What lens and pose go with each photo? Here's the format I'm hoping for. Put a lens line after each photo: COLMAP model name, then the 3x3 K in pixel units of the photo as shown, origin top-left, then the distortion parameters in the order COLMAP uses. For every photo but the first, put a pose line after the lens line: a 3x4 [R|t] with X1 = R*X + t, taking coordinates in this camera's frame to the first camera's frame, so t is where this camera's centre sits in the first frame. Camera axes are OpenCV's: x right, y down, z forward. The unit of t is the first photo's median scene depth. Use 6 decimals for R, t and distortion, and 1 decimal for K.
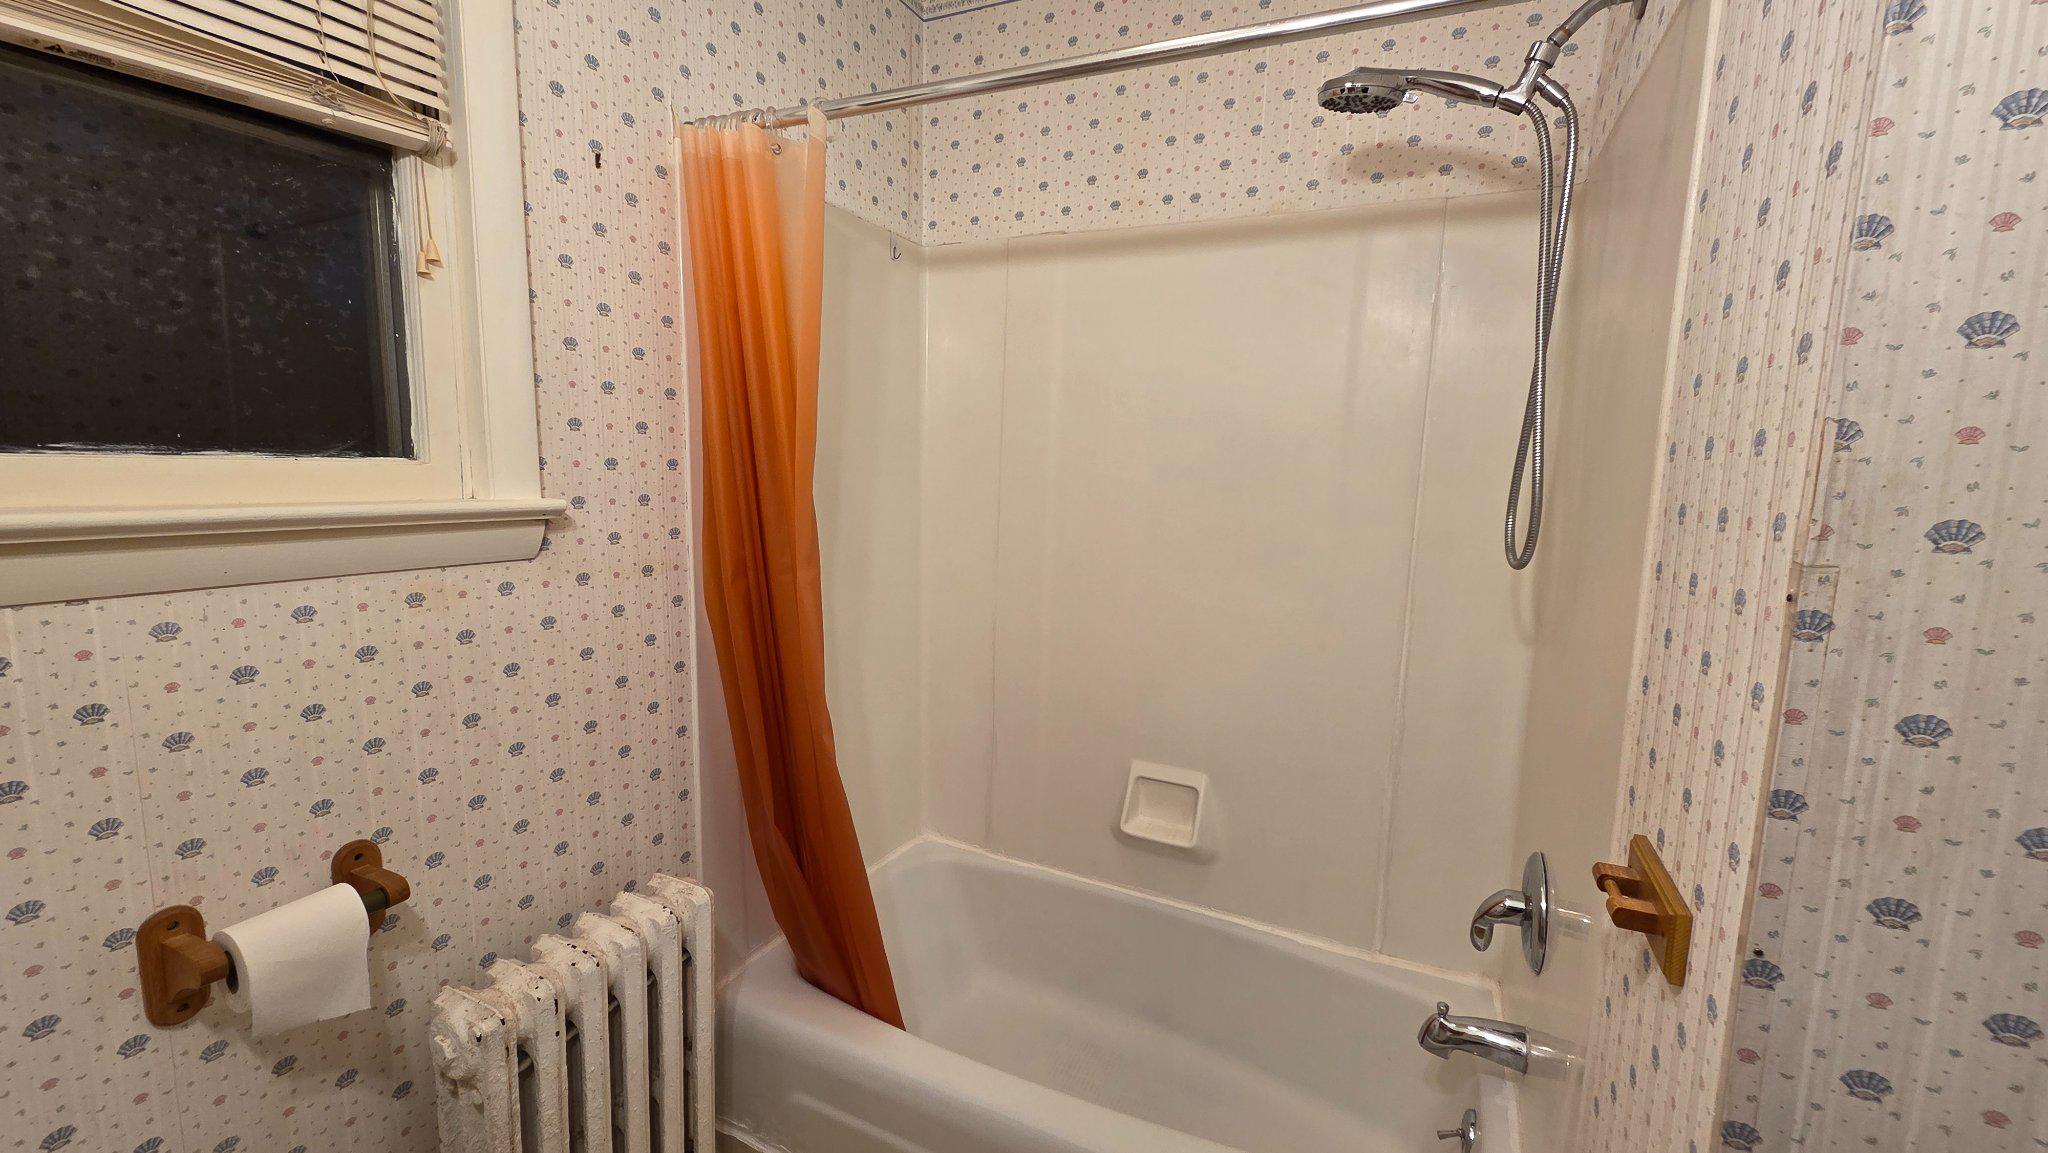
lens RADIAL K [[842.6, 0, 1028.2], [0, 842.6, 574.0], [0, 0, 1]] dist [0.008644, -0.001362]
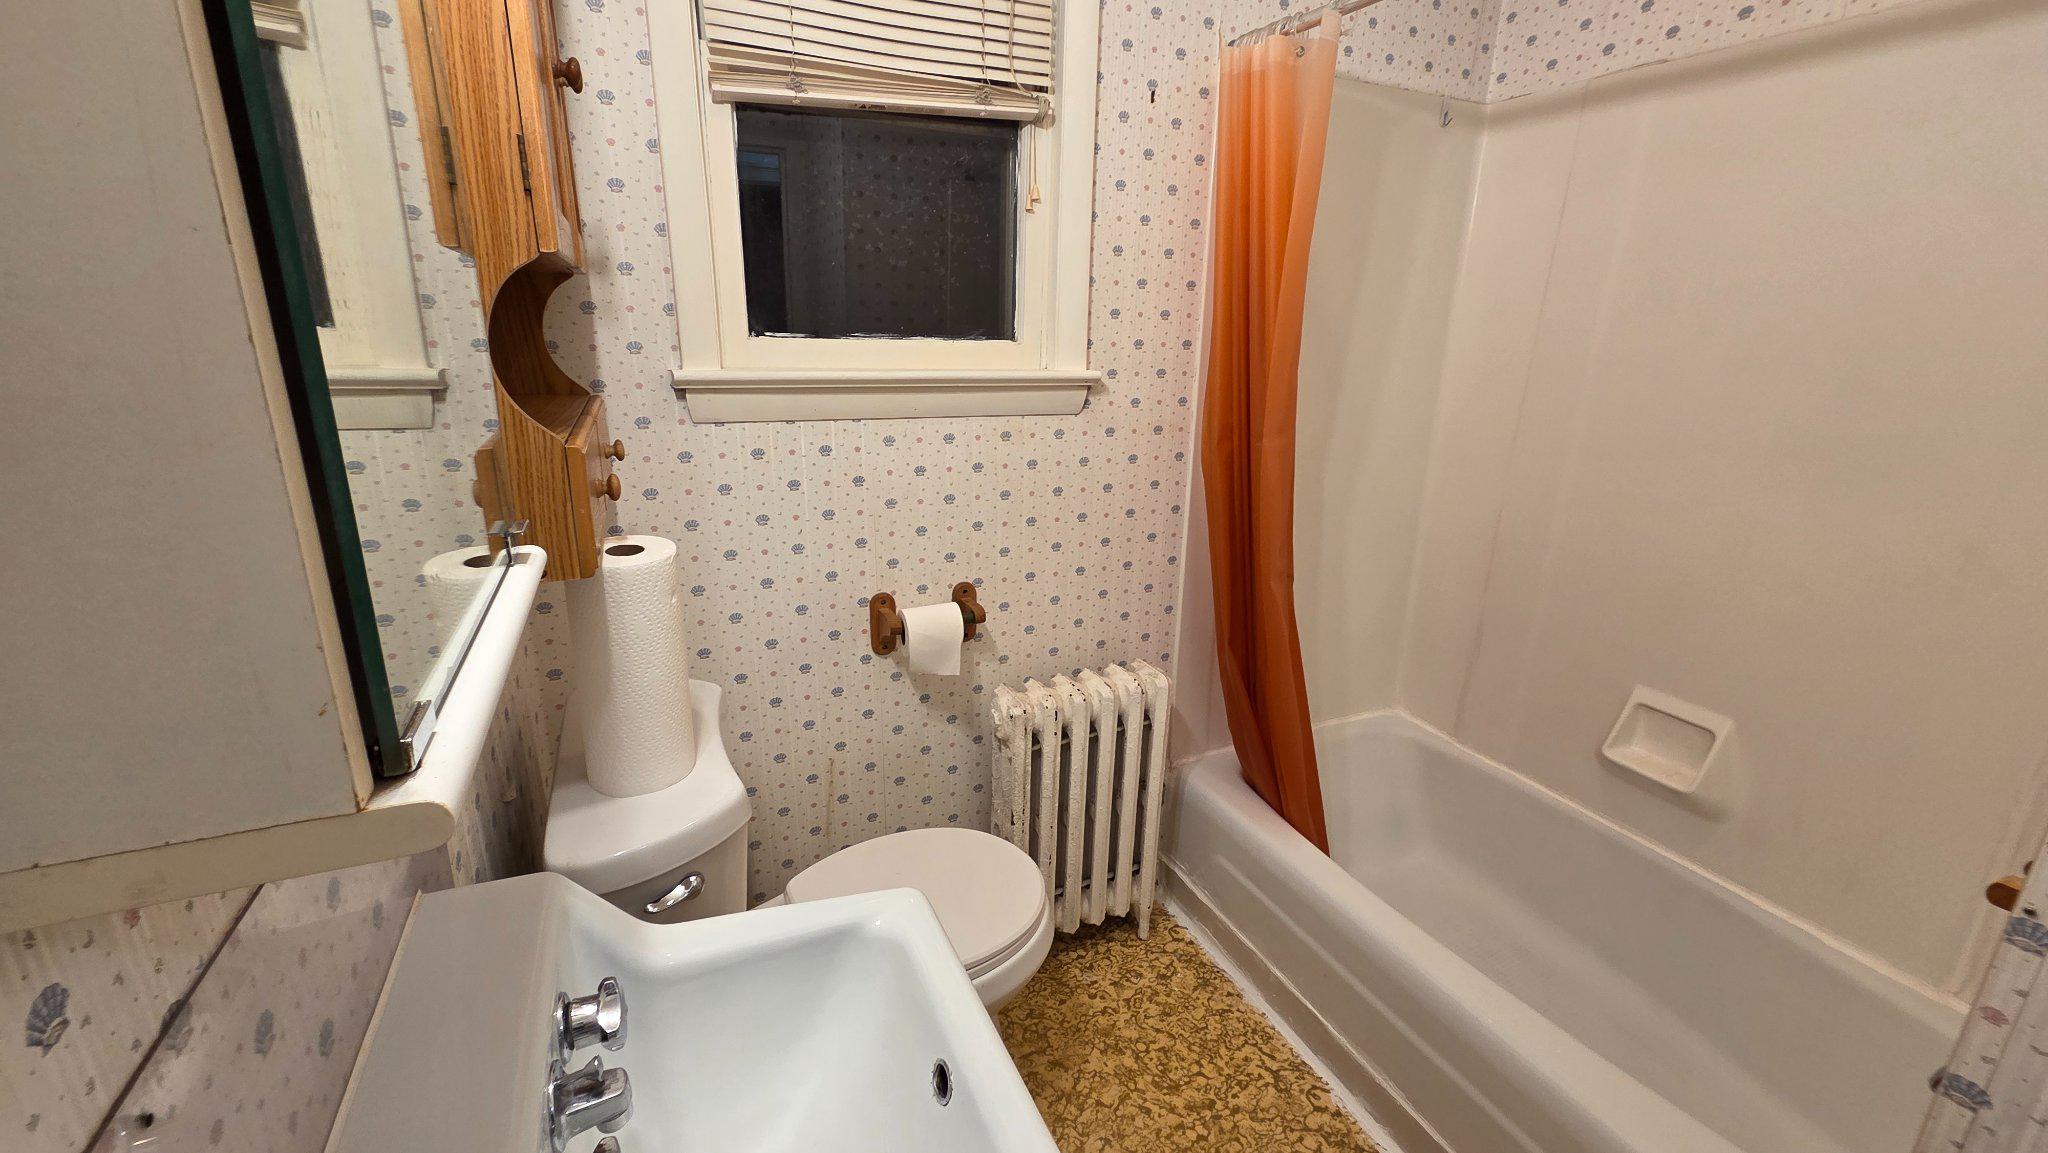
lens RADIAL K [[842.6, 0, 1017.5], [0, 842.6, 578.1], [0, 0, 1]] dist [0.008644, -0.001362]
pose [[0.766144, 0.173720, -0.618744, 0.229128], [-0.083893, 0.981569, 0.171709, 0.015840], [0.637169, -0.079646, 0.766598, -0.144046]]
